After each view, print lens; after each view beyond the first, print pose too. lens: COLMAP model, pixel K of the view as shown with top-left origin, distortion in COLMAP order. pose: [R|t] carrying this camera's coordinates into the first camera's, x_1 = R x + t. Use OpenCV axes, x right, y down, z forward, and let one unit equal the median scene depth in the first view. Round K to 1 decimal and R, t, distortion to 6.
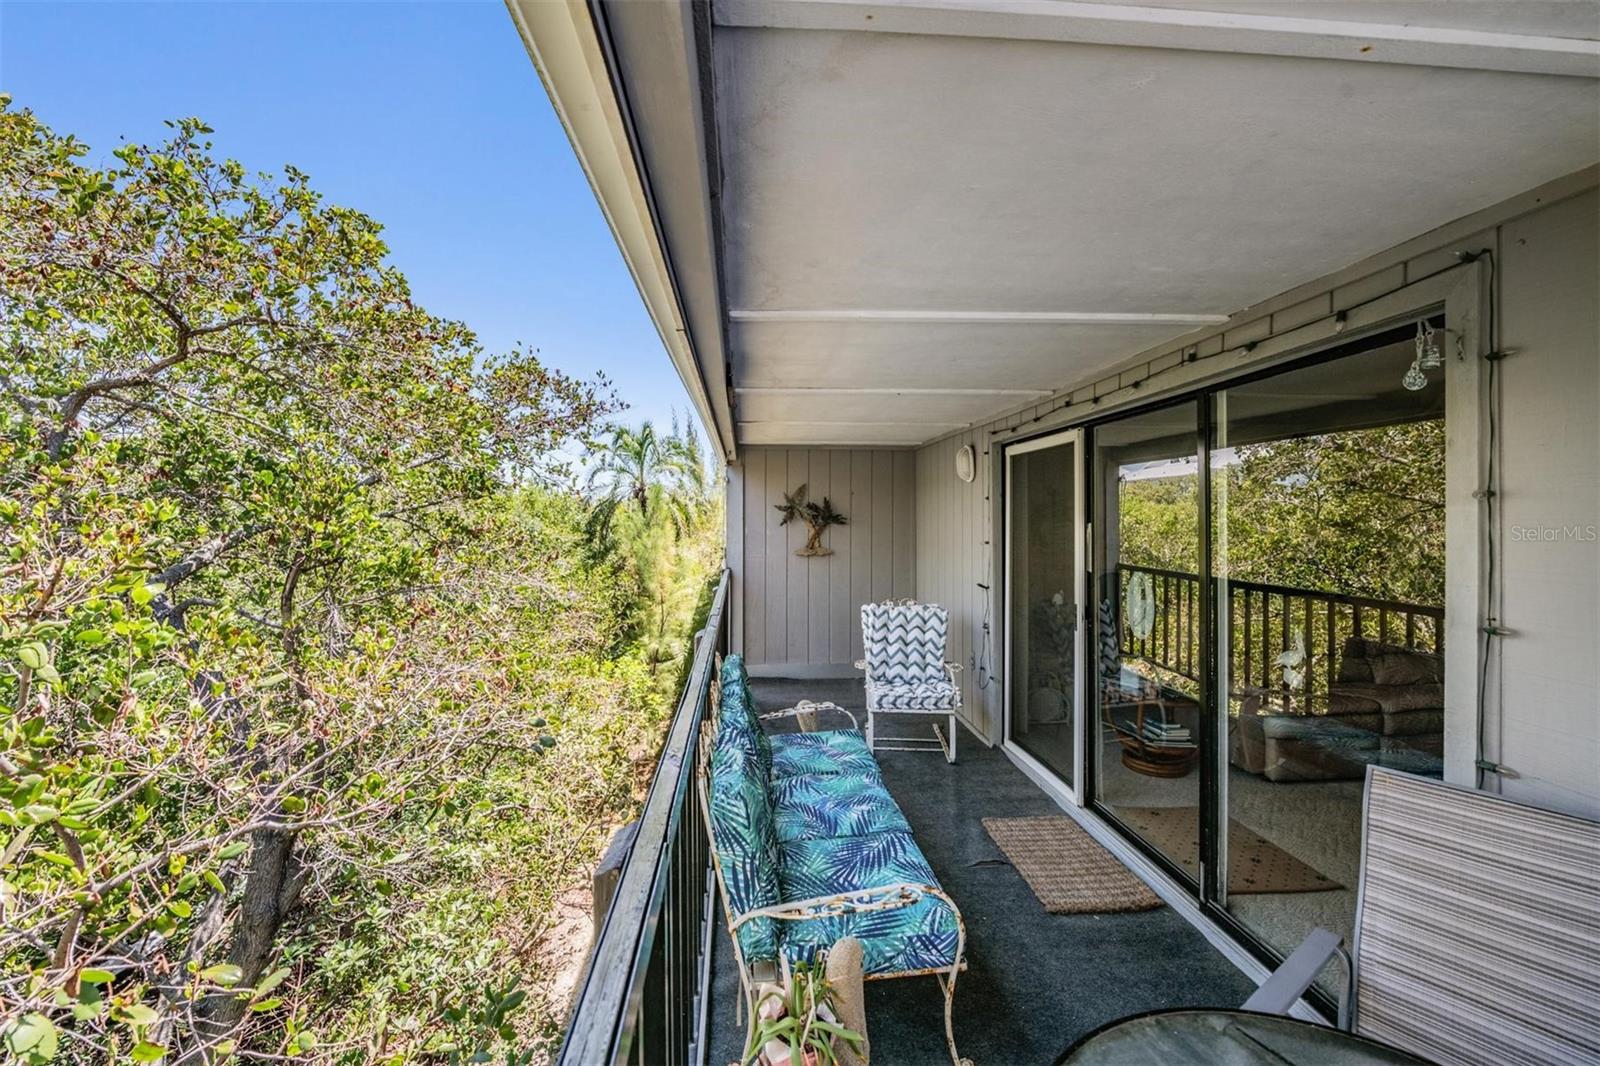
lens RADIAL K [[631.7, 0, 791.6], [0, 631.7, 530.1], [0, 0, 1]] dist [-0.009679, -0.002684]
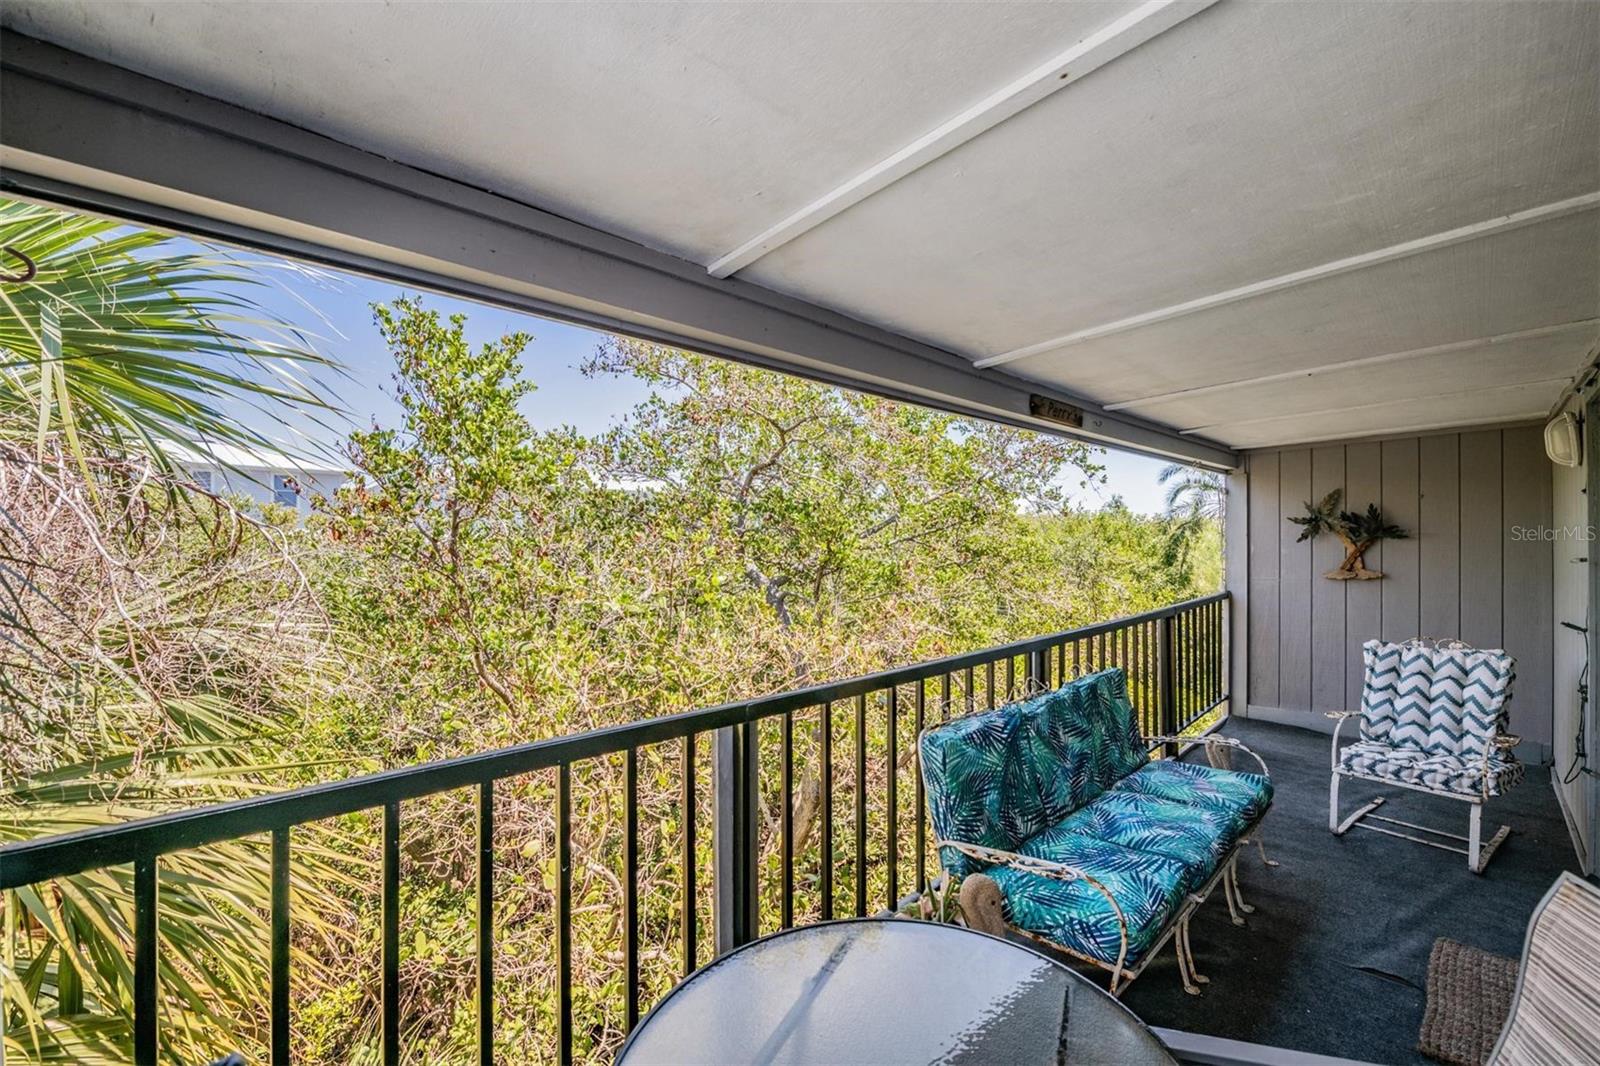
lens RADIAL K [[631.7, 0, 814.5], [0, 631.7, 545.1], [0, 0, 1]] dist [-0.009679, -0.002684]
pose [[0.643351, -0.015557, -0.765413, 0.280661], [0.002847, 0.999835, -0.017929, 0.013649], [0.765566, 0.009356, 0.643290, -0.008394]]
